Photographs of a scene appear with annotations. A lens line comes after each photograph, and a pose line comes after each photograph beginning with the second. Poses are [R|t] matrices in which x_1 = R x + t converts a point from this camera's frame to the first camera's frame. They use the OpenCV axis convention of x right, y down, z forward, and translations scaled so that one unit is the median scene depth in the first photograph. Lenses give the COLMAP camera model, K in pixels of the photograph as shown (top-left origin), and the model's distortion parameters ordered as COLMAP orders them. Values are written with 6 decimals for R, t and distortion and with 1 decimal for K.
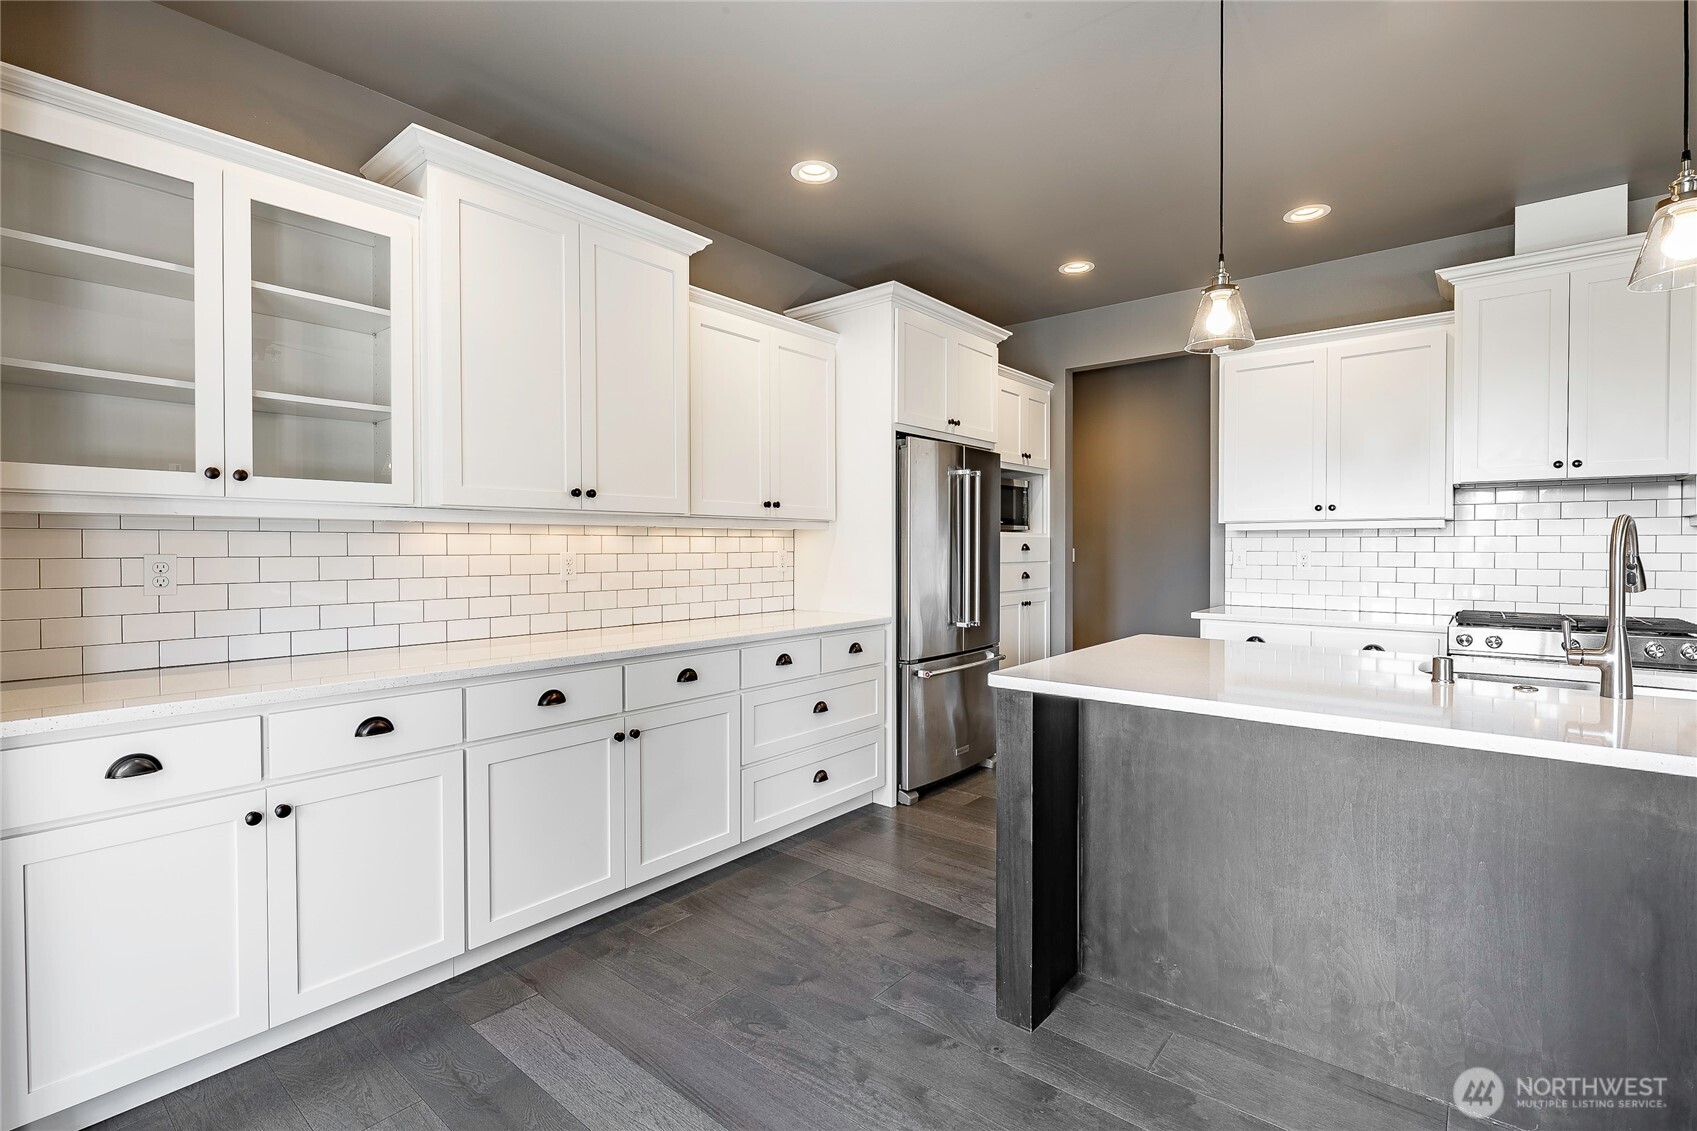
lens RADIAL K [[766.7, 0, 848.5], [0, 766.7, 565.5], [0, 0, 1]] dist [-0.002218, -0.000545]
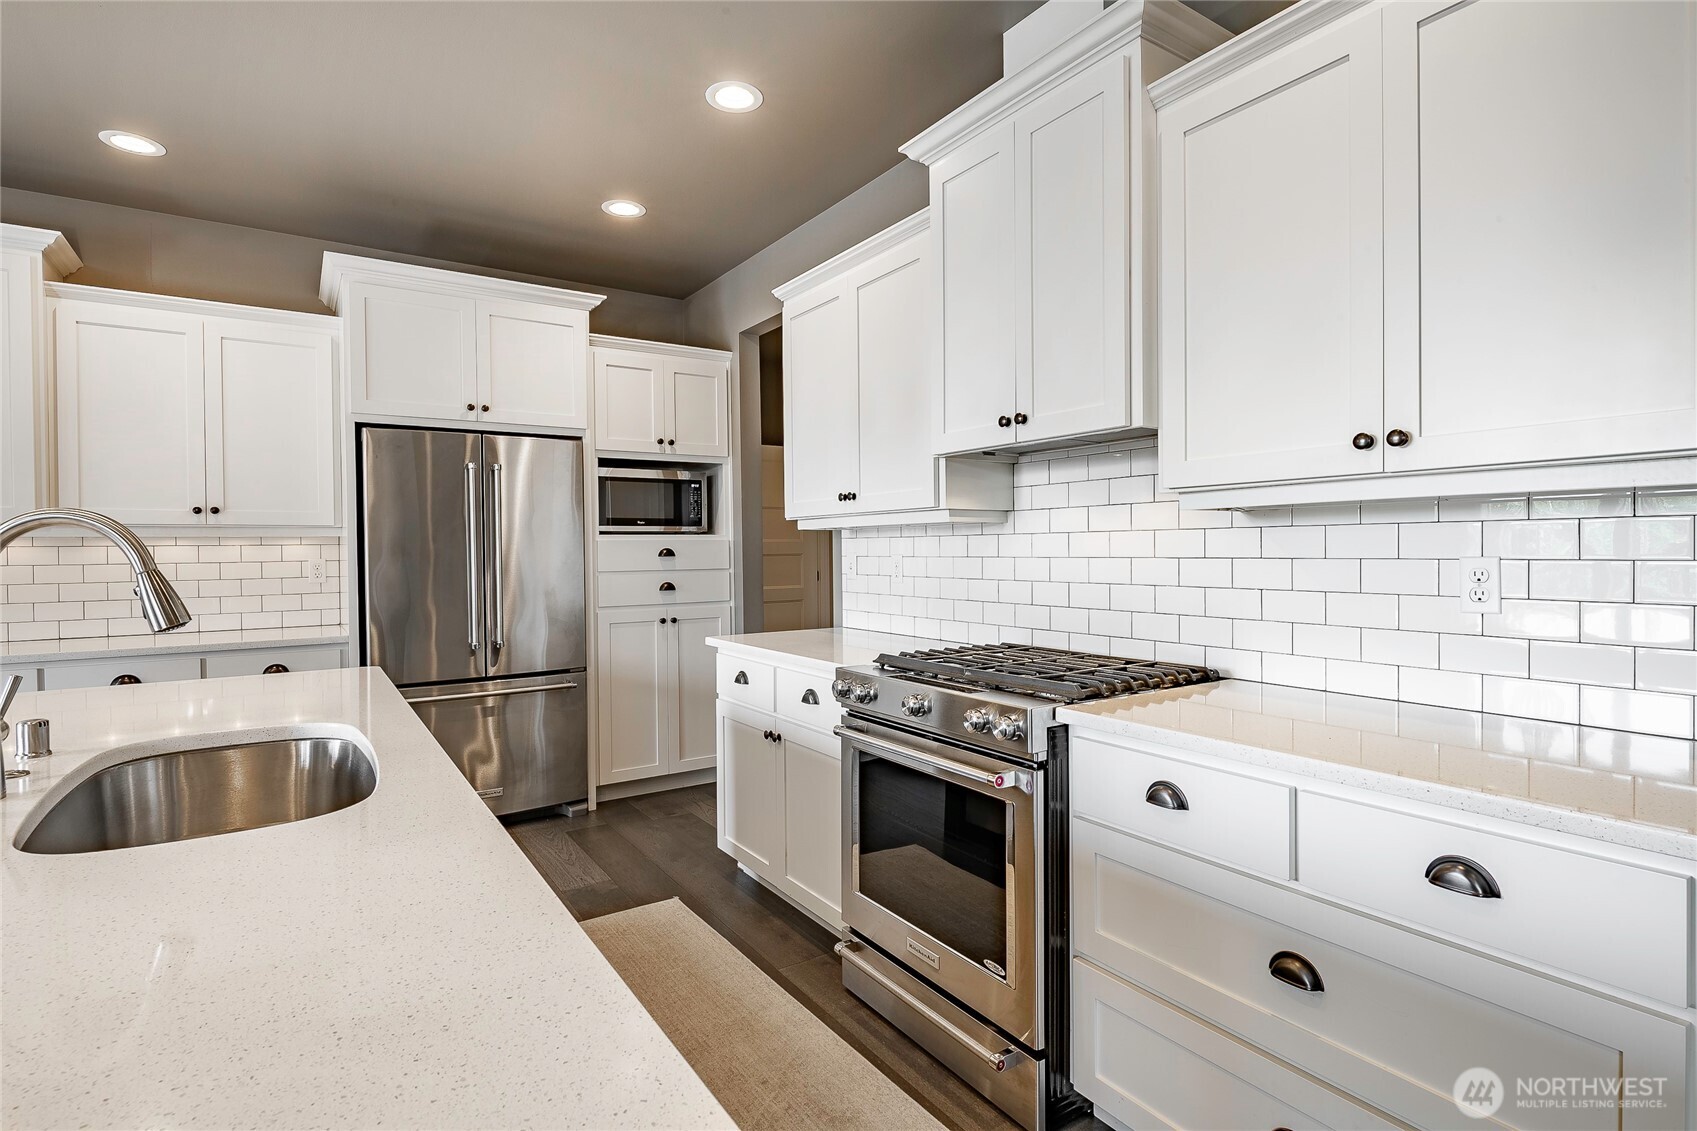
lens RADIAL K [[826.3, 0, 849.8], [0, 826.3, 560.7], [0, 0, 1]] dist [-0.000010, 0.000140]
pose [[0.957390, -0.005021, -0.288754, 1.210350], [0.002563, 0.999957, -0.008890, -0.011266], [0.288787, 0.007771, 0.957362, 0.360678]]
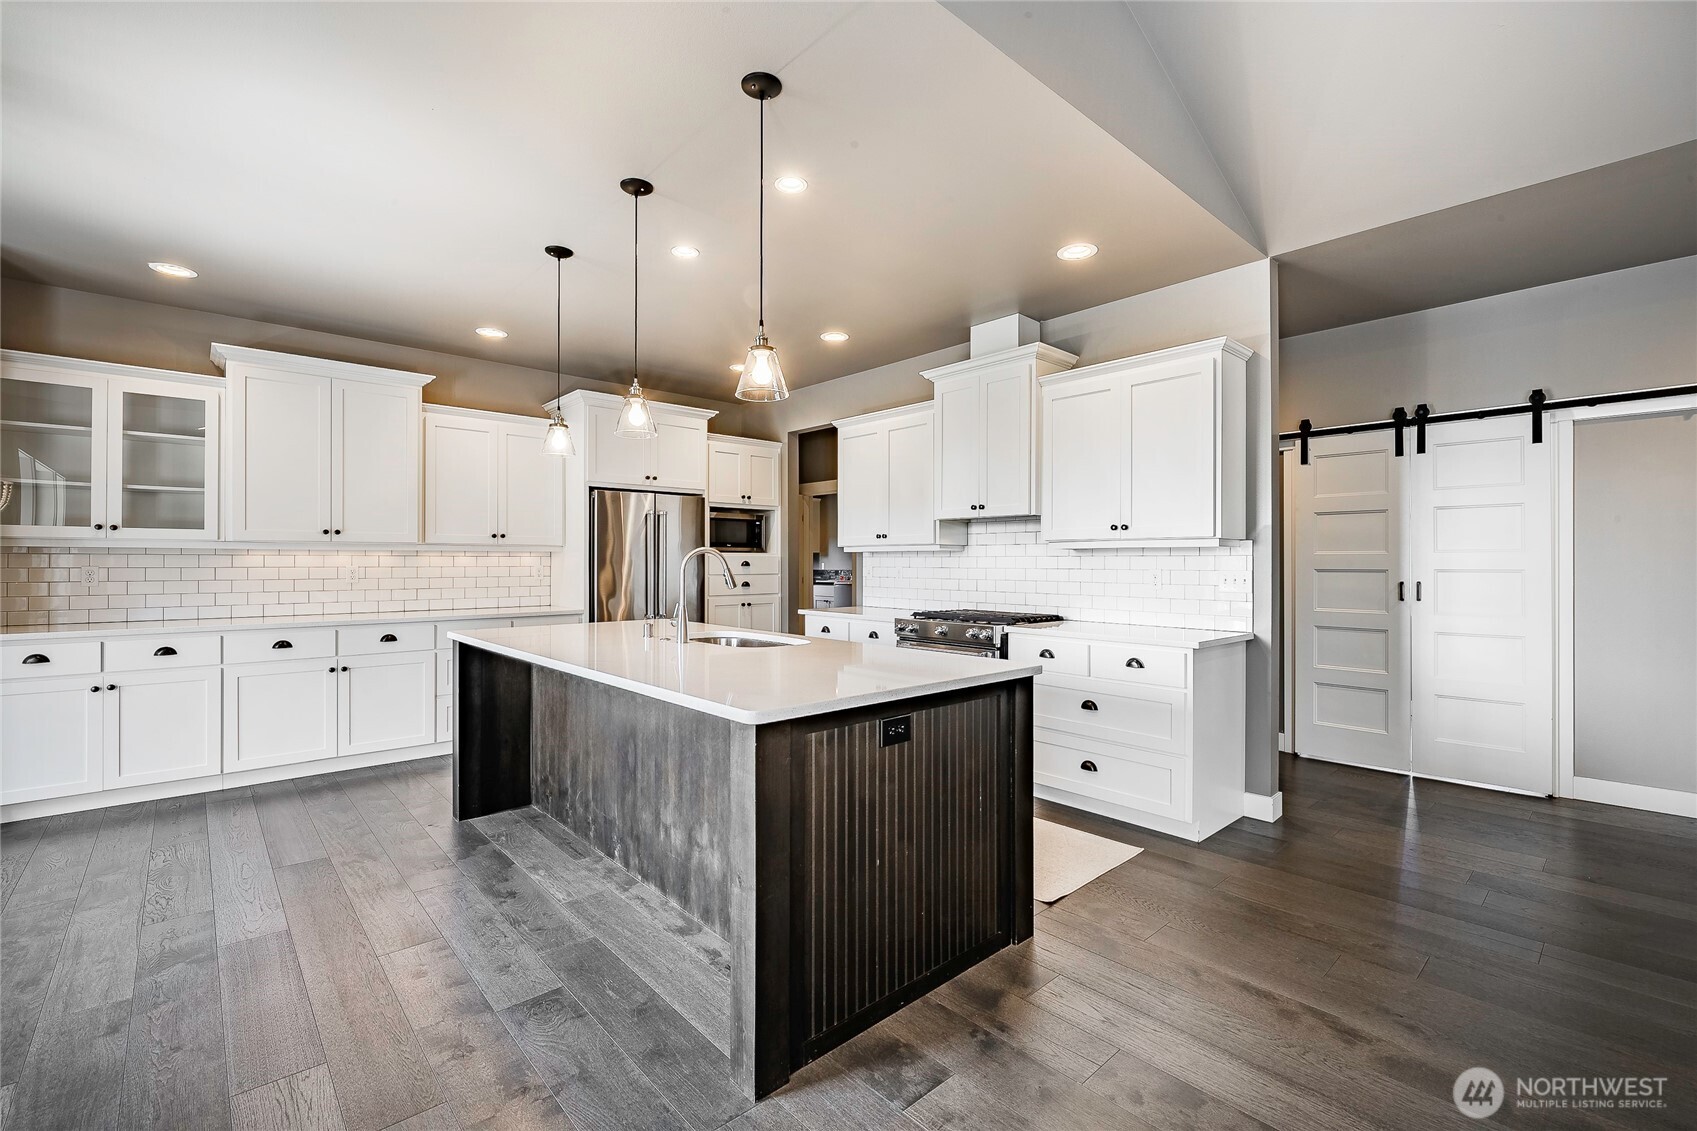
lens RADIAL K [[733.3, 0, 848.5], [0, 733.3, 565.5], [0, 0, 1]] dist [-0.003405, -0.000581]
pose [[0.989746, 0.003177, -0.142806, 1.075427], [-0.006042, 0.999789, -0.019633, 0.007741], [0.142713, 0.020294, 0.989556, -0.490053]]
